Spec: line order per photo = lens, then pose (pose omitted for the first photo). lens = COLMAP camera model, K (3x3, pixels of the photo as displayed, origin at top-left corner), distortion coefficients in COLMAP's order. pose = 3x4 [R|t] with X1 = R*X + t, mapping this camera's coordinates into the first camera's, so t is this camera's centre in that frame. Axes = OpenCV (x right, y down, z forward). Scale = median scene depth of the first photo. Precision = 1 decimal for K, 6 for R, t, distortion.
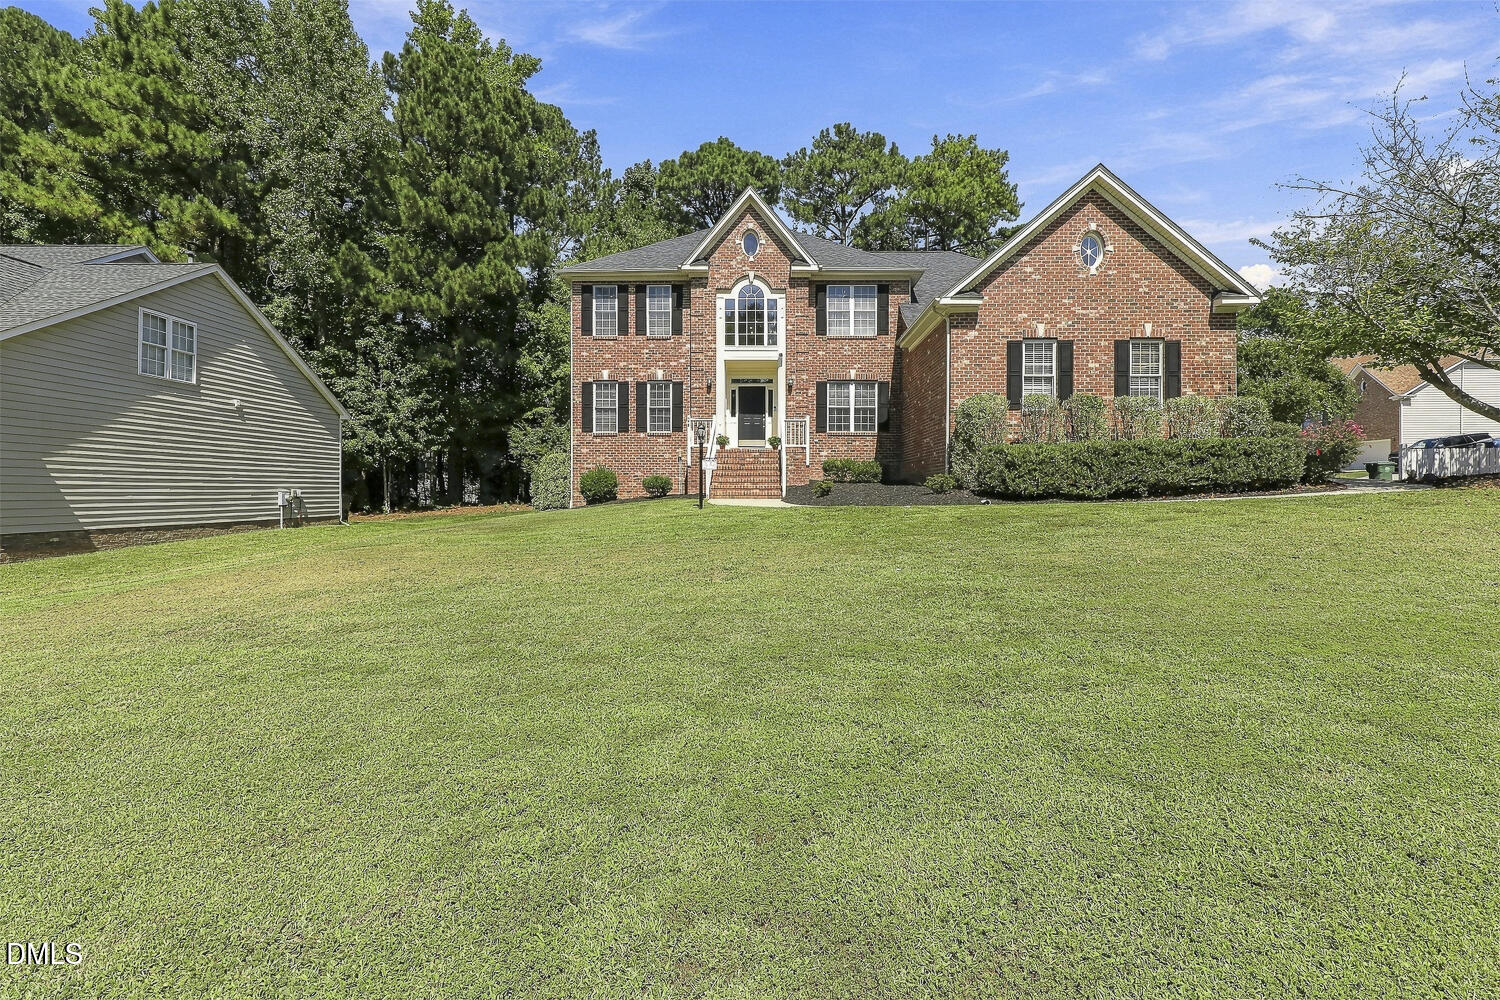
lens RADIAL K [[677.5, 0, 764.4], [0, 677.5, 495.4], [0, 0, 1]] dist [0.002219, 0.000060]
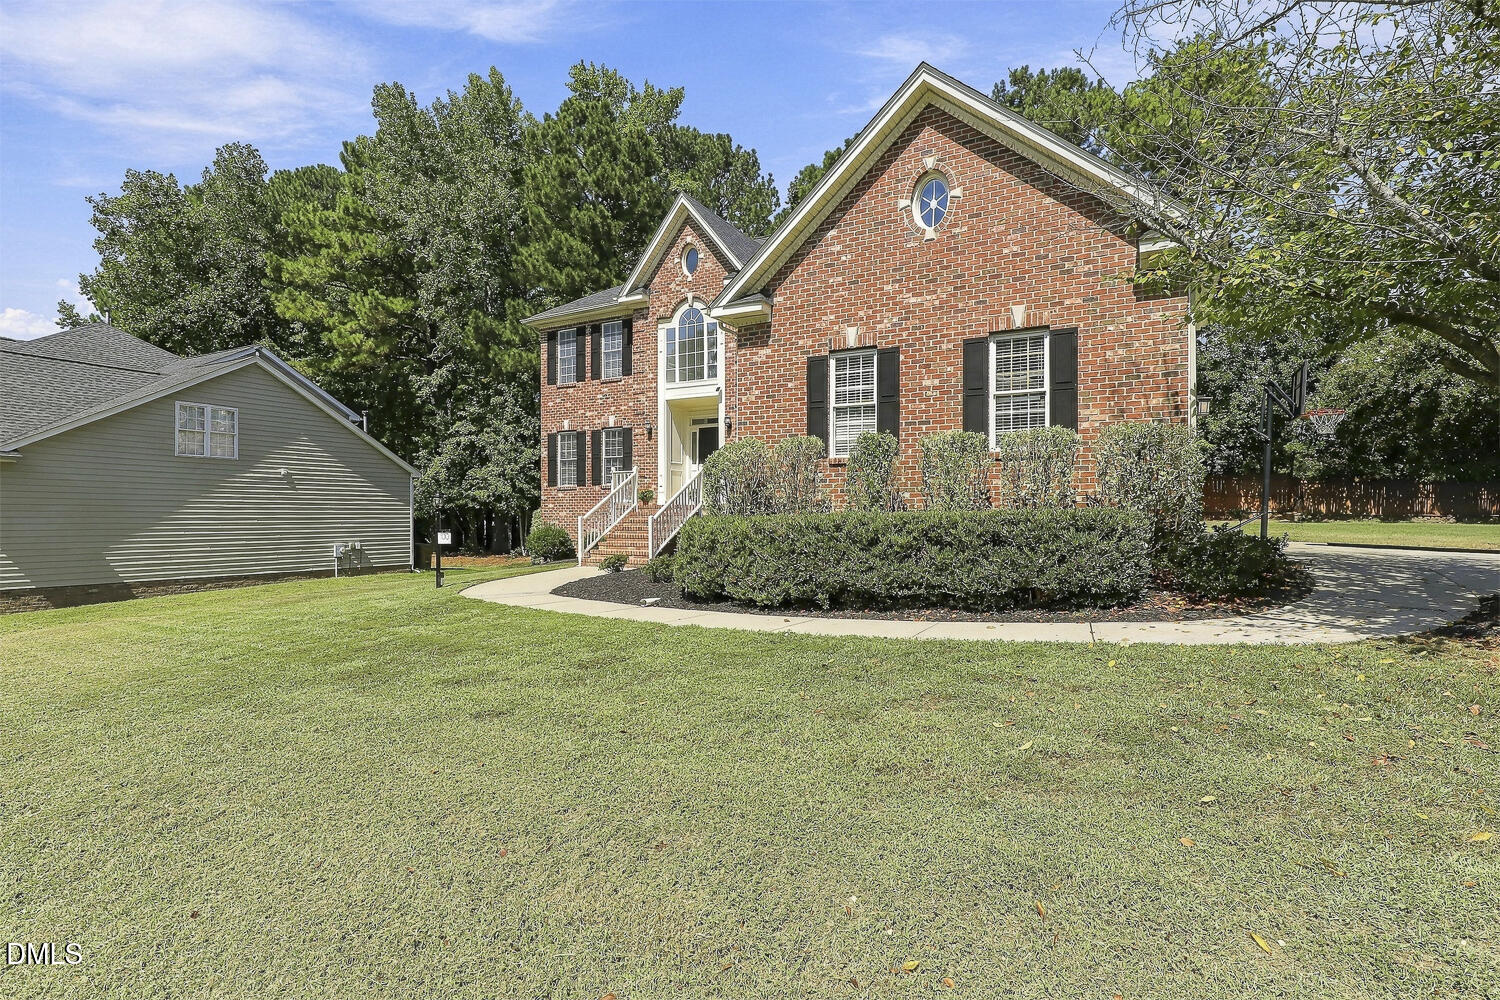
lens RADIAL K [[725.3, 0, 810.3], [0, 725.3, 518.7], [0, 0, 1]] dist [0.006608, 0.000217]
pose [[0.886937, 0.002062, -0.461885, 0.530726], [-0.001860, 0.999998, 0.000892, -0.049742], [0.461886, 0.000068, 0.886939, 0.264144]]
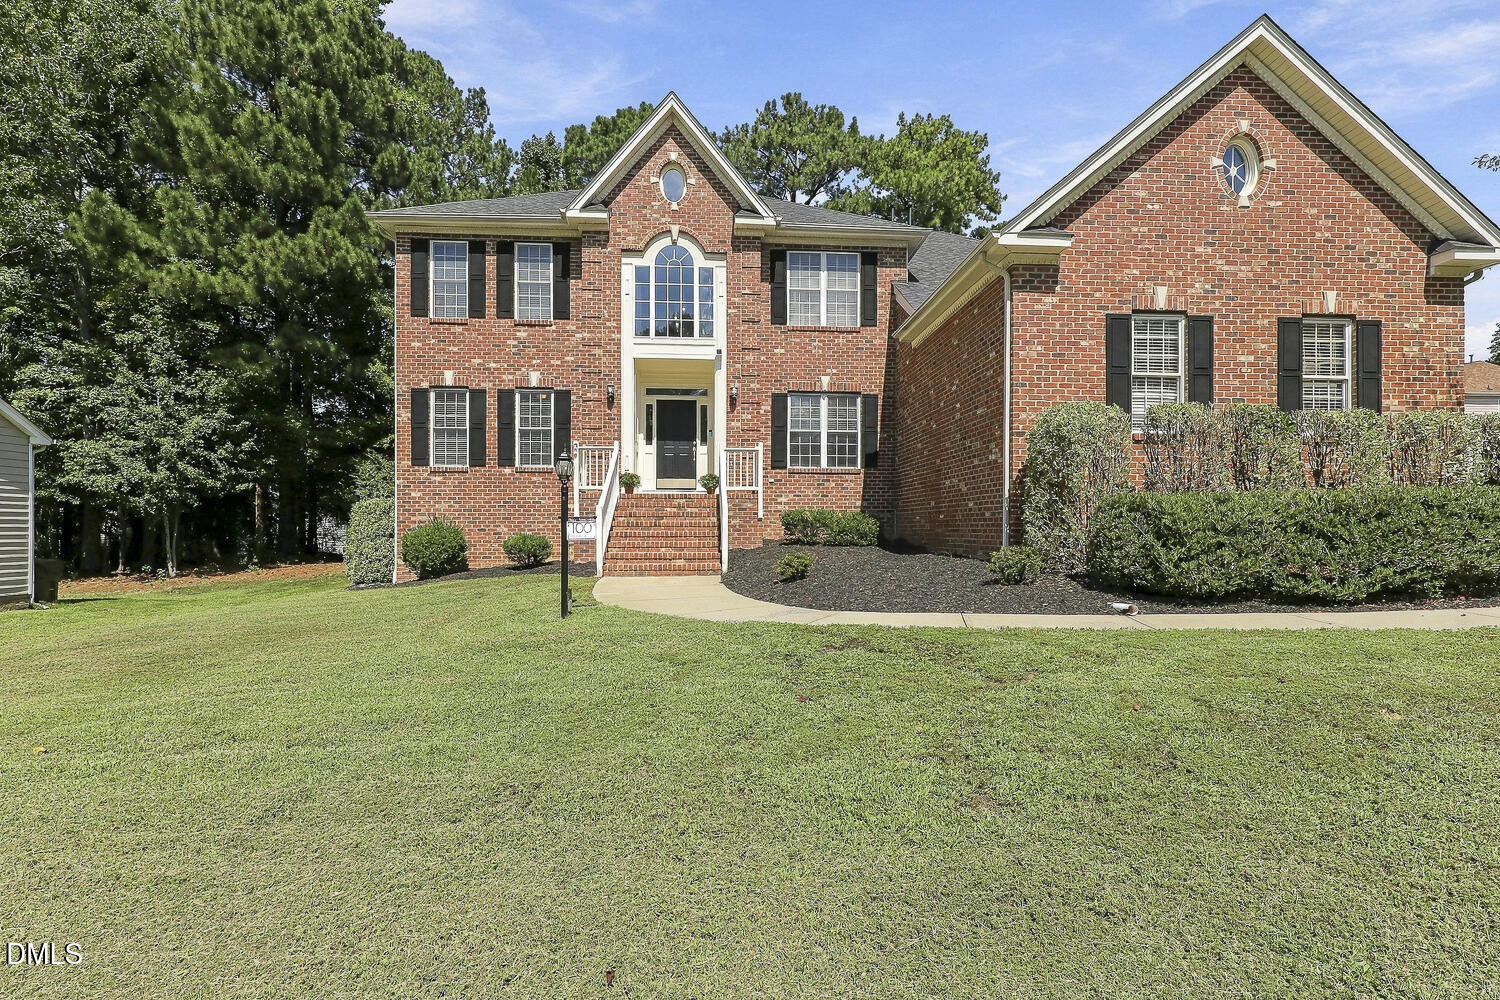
lens RADIAL K [[677.5, 0, 749.2], [0, 677.5, 528.8], [0, 0, 1]] dist [0.002219, 0.000060]
pose [[0.997384, -0.001231, 0.072280, 0.005283], [0.001430, 0.999995, -0.002706, -0.031382], [-0.072276, 0.002802, 0.997381, 0.331690]]
